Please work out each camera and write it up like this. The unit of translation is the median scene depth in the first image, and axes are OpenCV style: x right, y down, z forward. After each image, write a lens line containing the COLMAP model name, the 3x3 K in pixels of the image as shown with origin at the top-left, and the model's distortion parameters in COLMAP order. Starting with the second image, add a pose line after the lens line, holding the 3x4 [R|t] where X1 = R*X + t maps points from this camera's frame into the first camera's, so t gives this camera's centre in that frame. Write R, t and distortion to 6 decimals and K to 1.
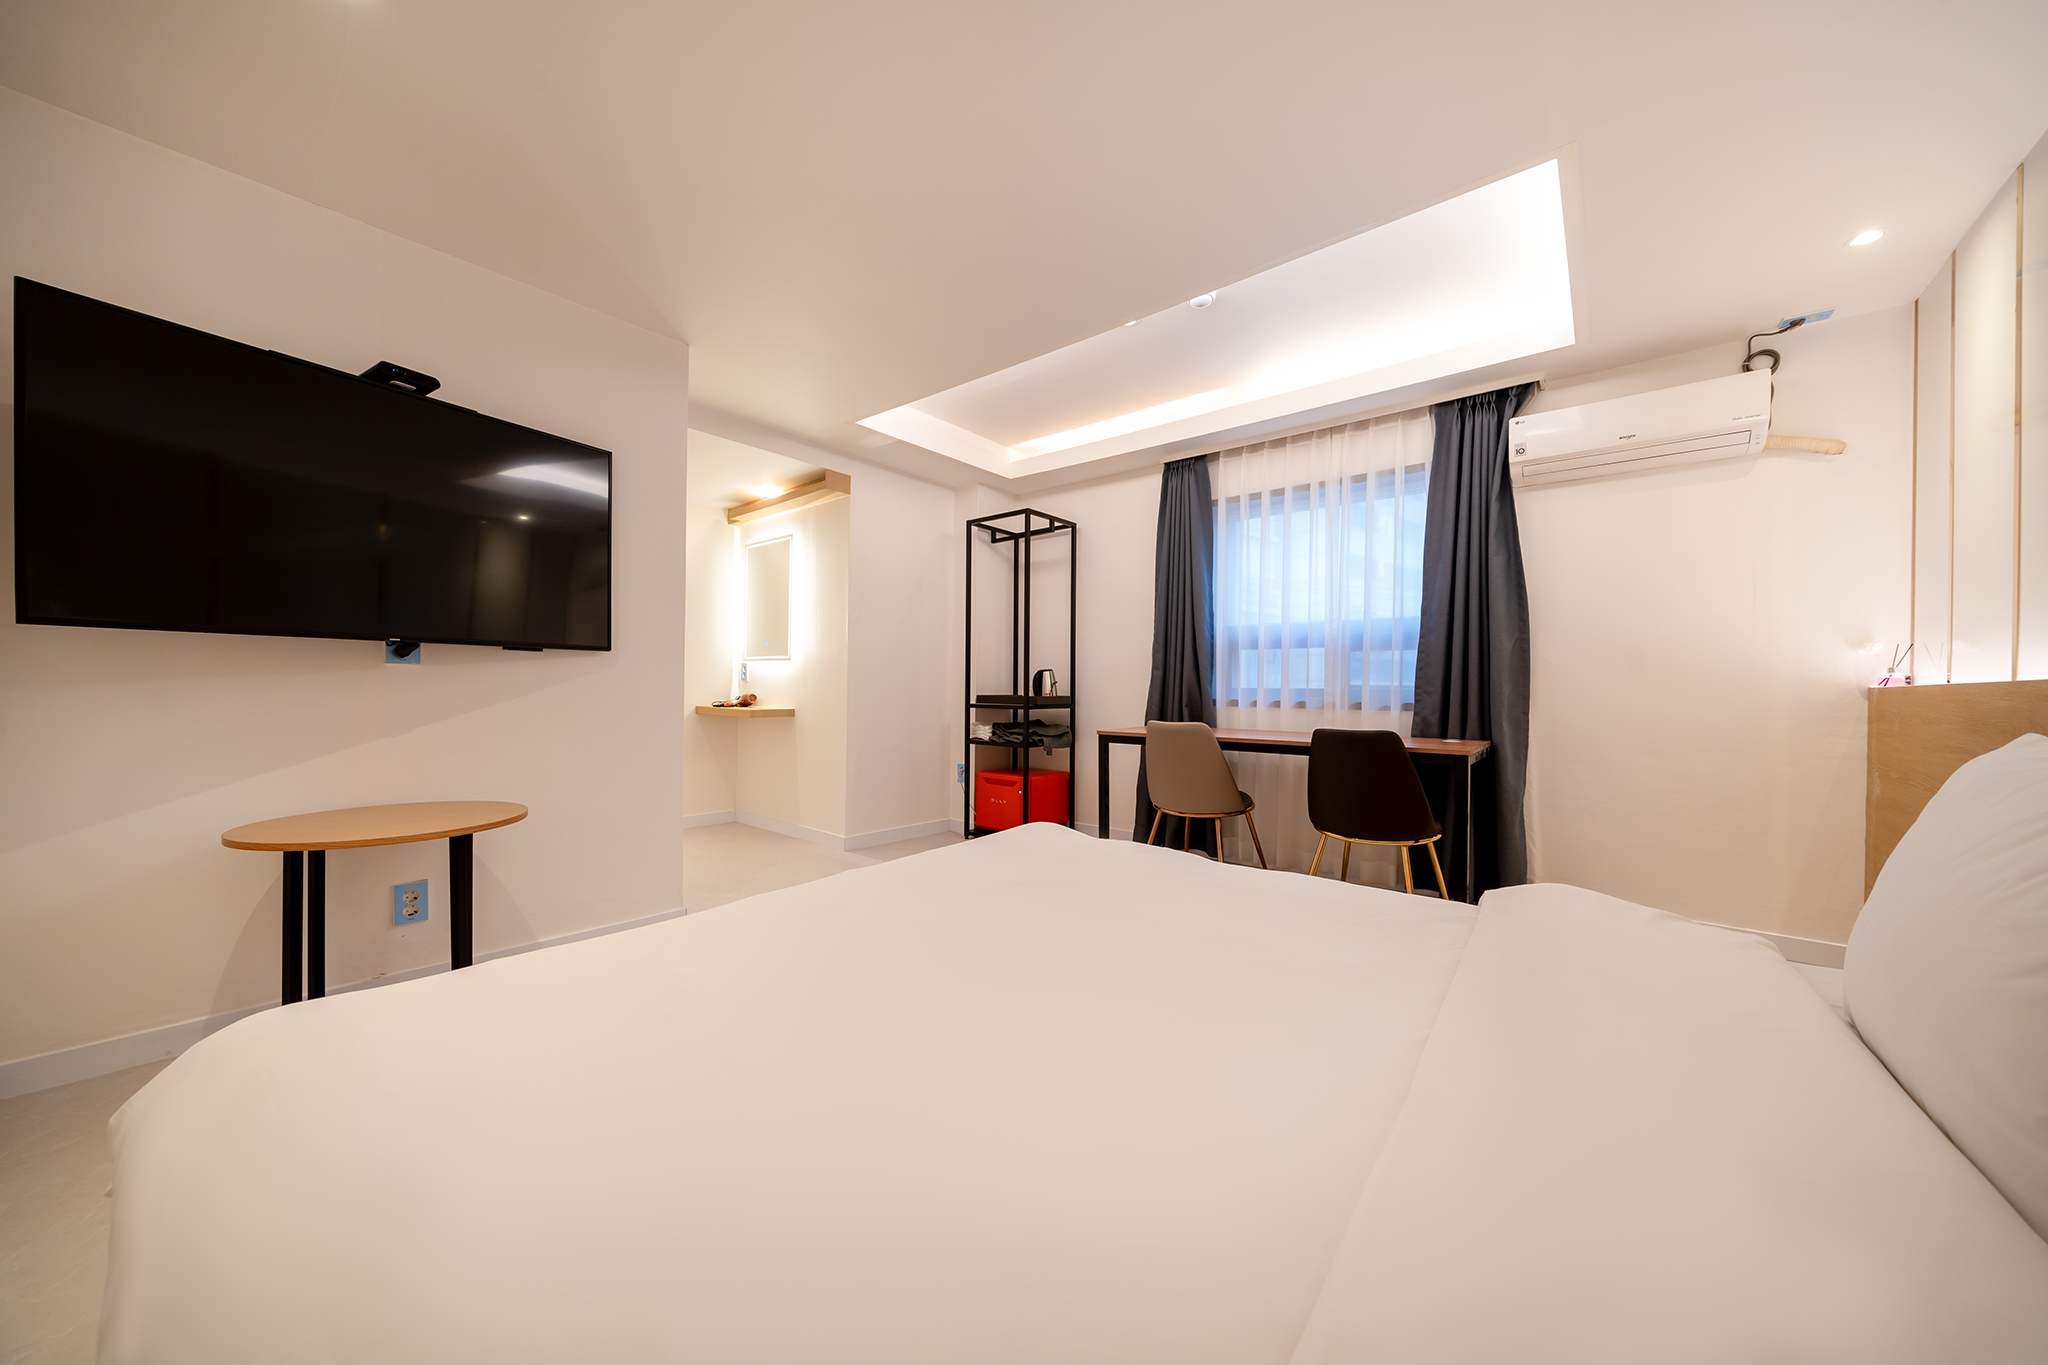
lens RADIAL K [[702.9, 0, 1022.9], [0, 702.9, 690.9], [0, 0, 1]] dist [-0.001071, -0.000296]
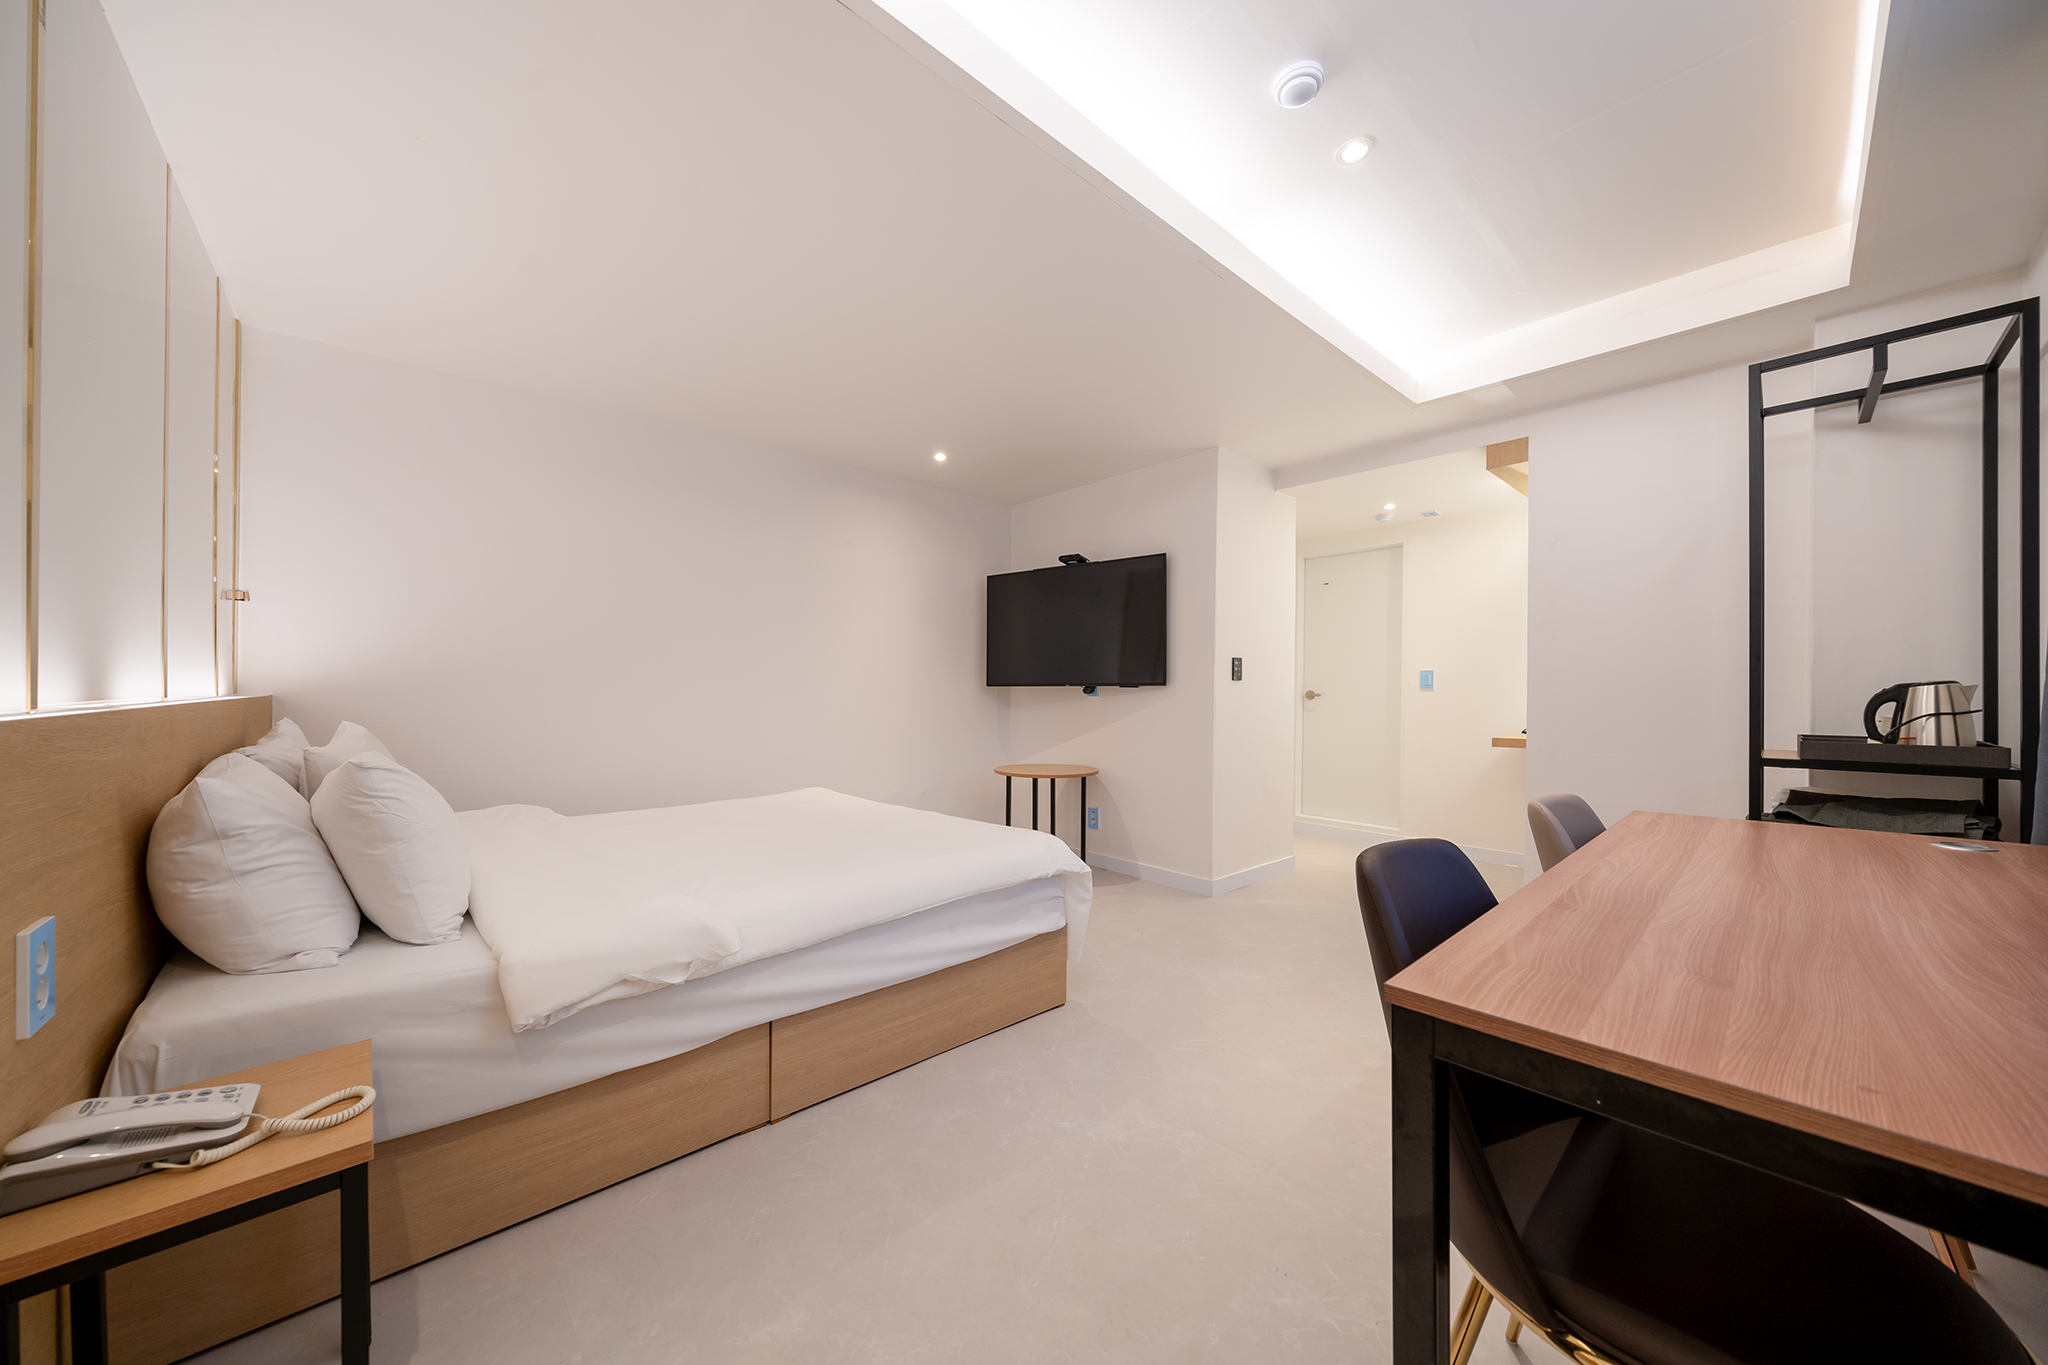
lens RADIAL K [[702.9, 0, 1022.9], [0, 702.9, 690.9], [0, 0, 1]] dist [-0.001071, -0.000296]
pose [[-0.143146, -0.011603, -0.989634, 0.825711], [-0.012154, 0.999876, -0.009965, -0.023773], [0.989627, 0.010602, -0.143269, 0.808404]]
